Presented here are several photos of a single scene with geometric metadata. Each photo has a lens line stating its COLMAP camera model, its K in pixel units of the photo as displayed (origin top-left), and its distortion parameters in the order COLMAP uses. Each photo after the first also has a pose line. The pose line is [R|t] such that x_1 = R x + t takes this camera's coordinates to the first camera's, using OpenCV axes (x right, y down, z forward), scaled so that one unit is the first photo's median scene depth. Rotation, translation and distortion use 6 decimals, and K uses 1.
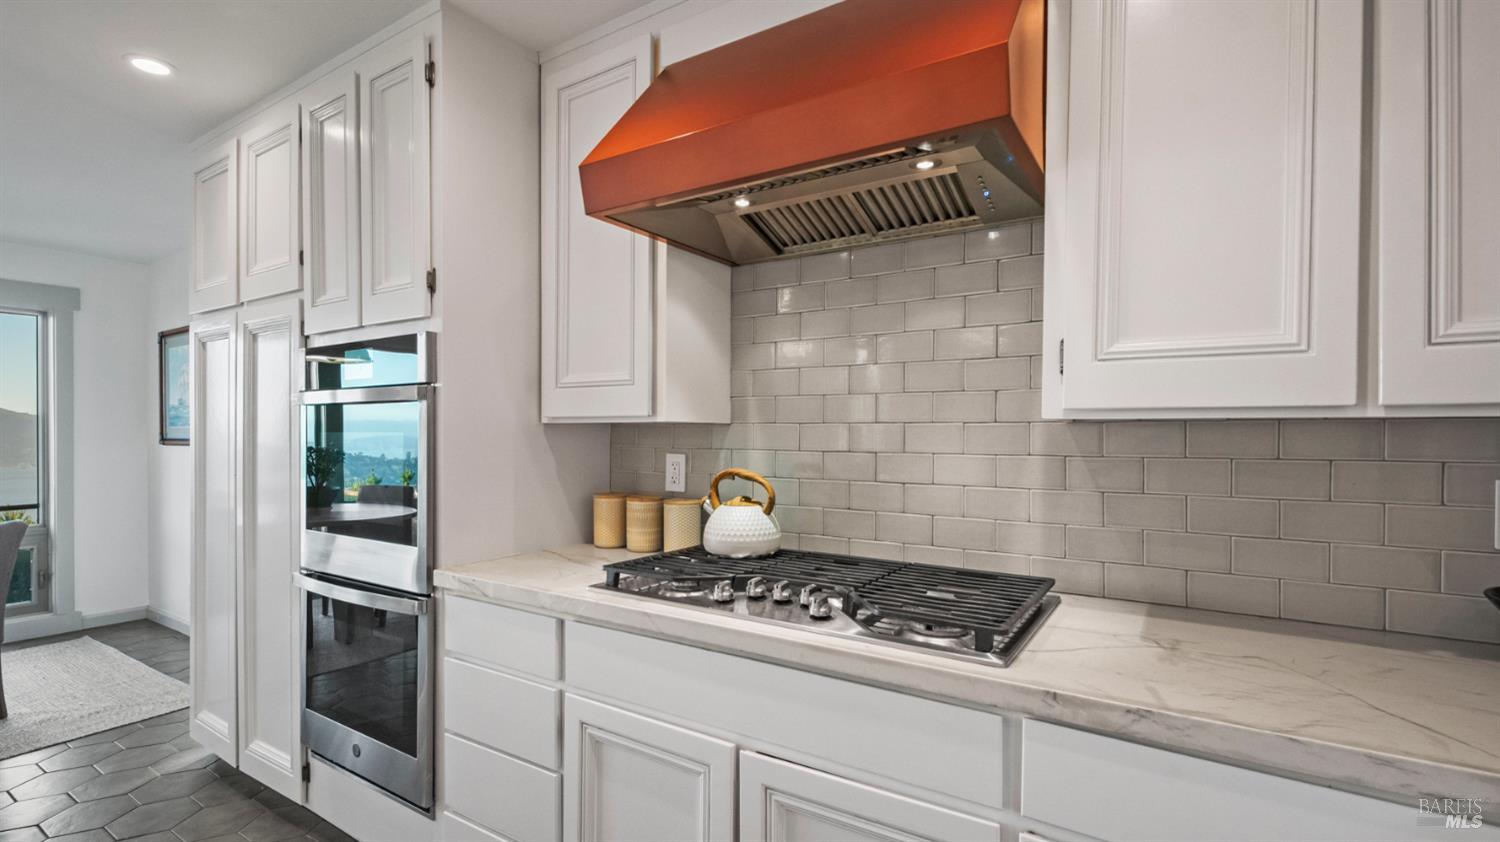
lens RADIAL K [[677.8, 0, 748.7], [0, 677.8, 430.3], [0, 0, 1]] dist [-0.001452, -0.002213]
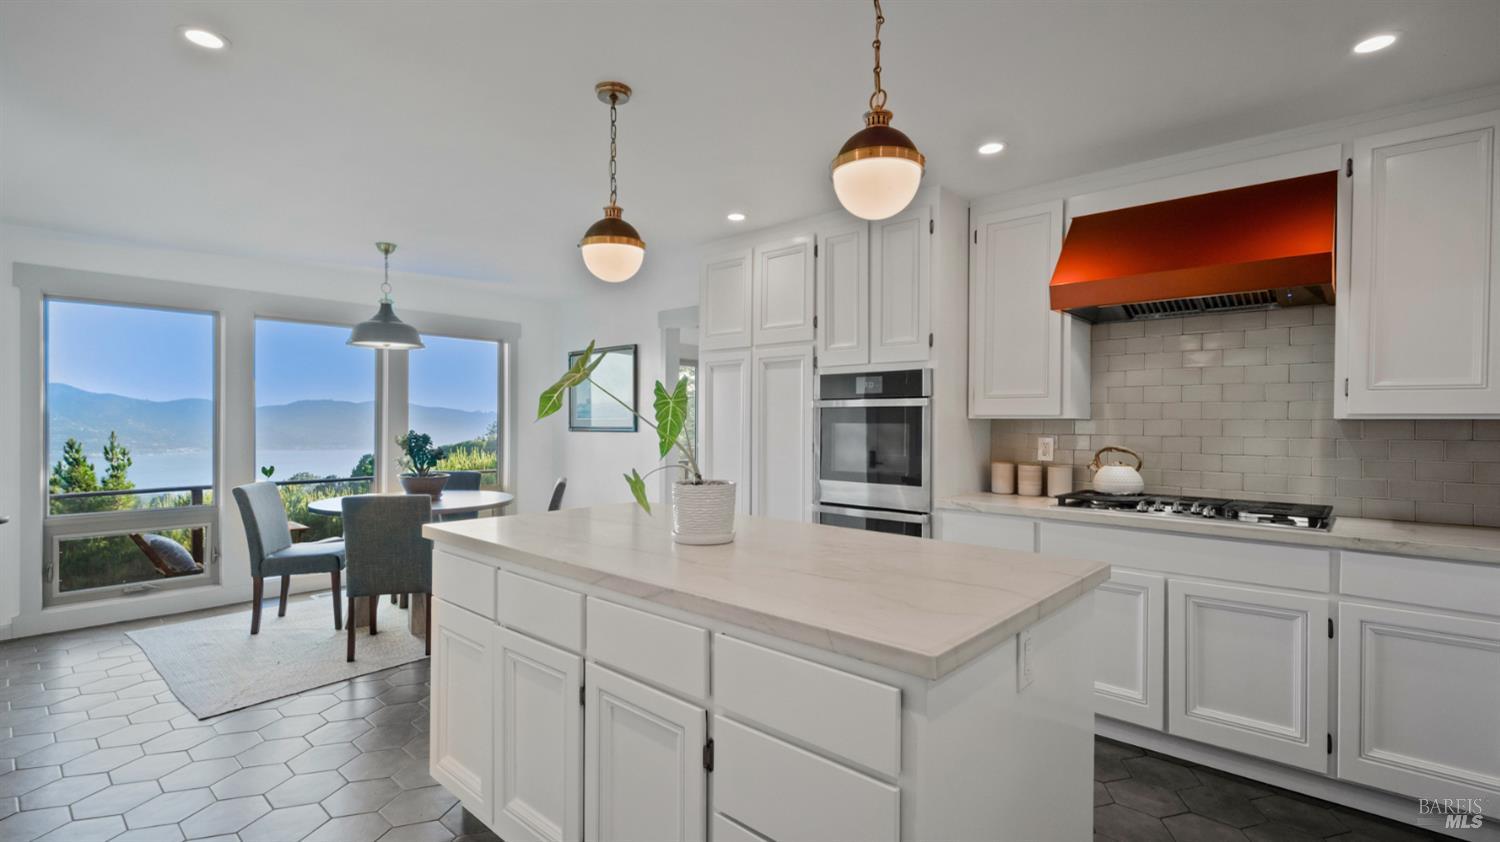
lens RADIAL K [[677.8, 0, 748.6], [0, 677.8, 420.1], [0, 0, 1]] dist [-0.001452, -0.002213]
pose [[0.985595, 0.003448, -0.169089, -0.641225], [-0.003864, 0.999990, -0.002128, -0.001142], [0.169080, 0.002751, 0.985599, -0.861472]]
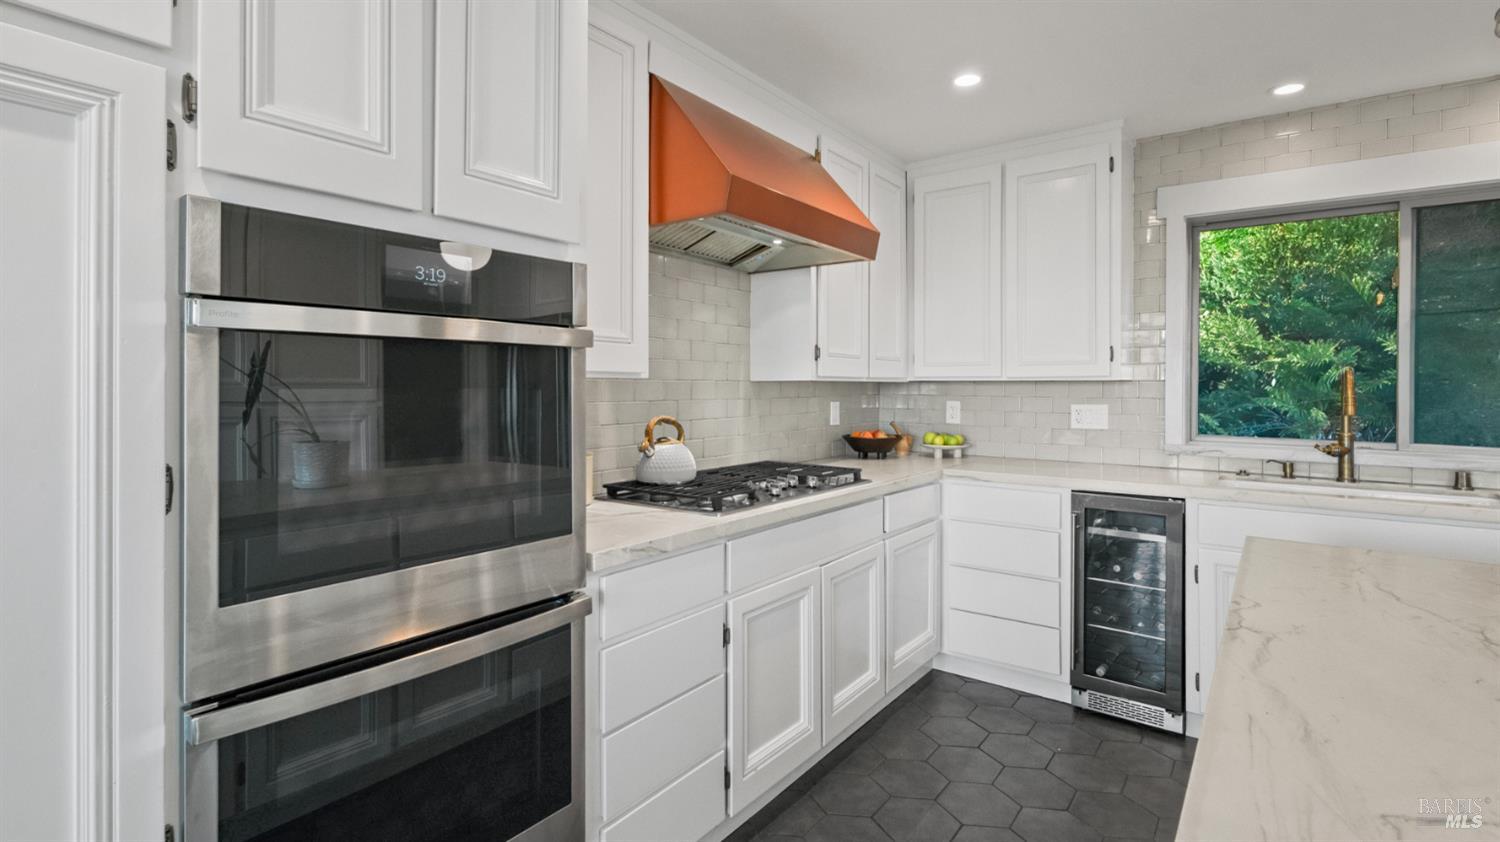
lens RADIAL K [[677.8, 0, 742.9], [0, 677.8, 383.0], [0, 0, 1]] dist [-0.001452, -0.002213]
pose [[0.097683, 0.003044, 0.995213, -1.247296], [-0.003643, 0.999990, -0.002701, -0.001730], [-0.995211, -0.003362, 0.097693, 0.719457]]
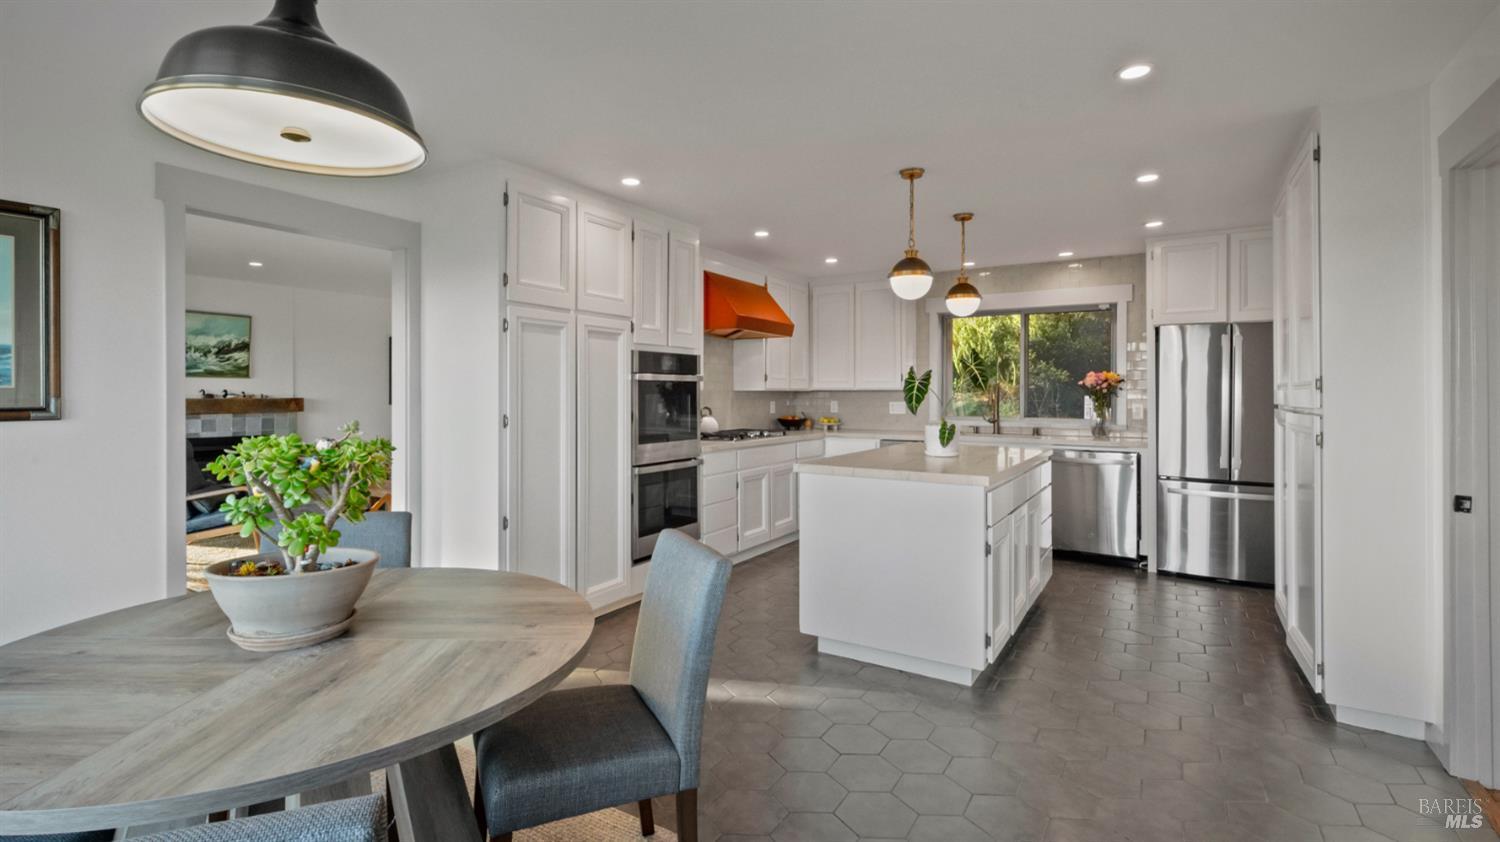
lens RADIAL K [[677.8, 0, 736.9], [0, 677.8, 392.1], [0, 0, 1]] dist [-0.001452, -0.002213]
pose [[0.002914, 0.001237, 0.999995, -3.008750], [-0.000041, 0.999999, -0.001236, -0.000746], [-0.999996, -0.000037, 0.002914, 0.835074]]
